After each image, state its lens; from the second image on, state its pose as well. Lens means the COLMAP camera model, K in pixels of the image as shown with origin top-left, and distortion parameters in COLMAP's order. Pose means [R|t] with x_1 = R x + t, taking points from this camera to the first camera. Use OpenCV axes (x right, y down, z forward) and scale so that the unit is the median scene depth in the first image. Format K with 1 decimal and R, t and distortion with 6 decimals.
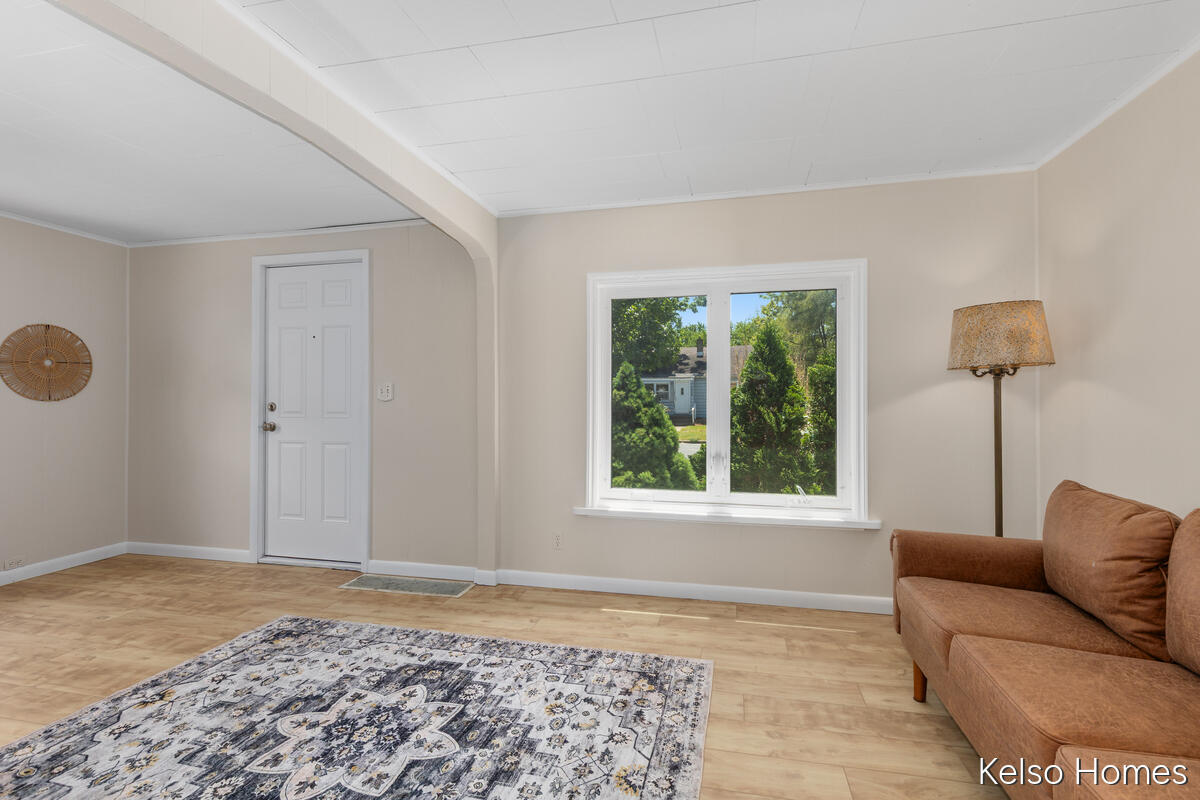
lens RADIAL K [[551.2, 0, 607.3], [0, 551.2, 393.0], [0, 0, 1]] dist [-0.000597, 0.001694]
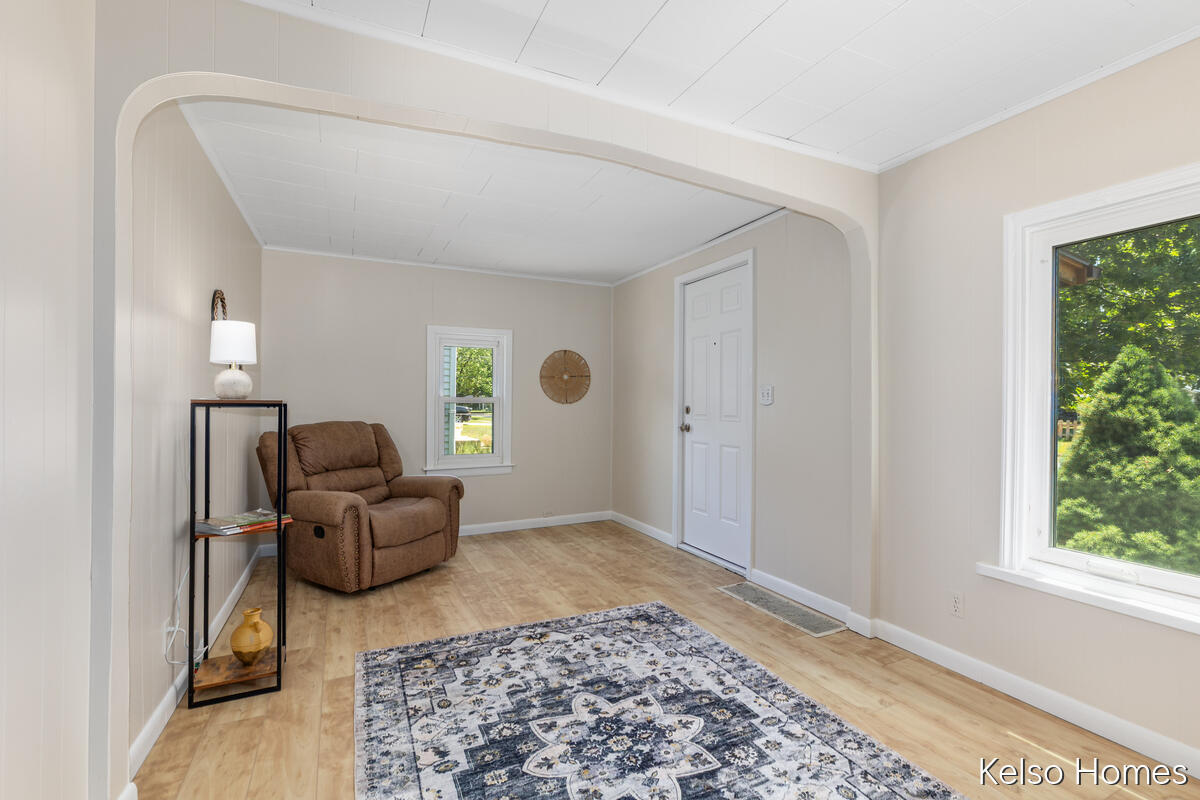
lens RADIAL K [[551.2, 0, 603.8], [0, 551.2, 409.5], [0, 0, 1]] dist [-0.000597, 0.001694]
pose [[0.629520, 0.015106, -0.776837, 0.214751], [0.005777, 0.999692, 0.024121, -0.005709], [0.776962, -0.019673, 0.629240, 0.253052]]
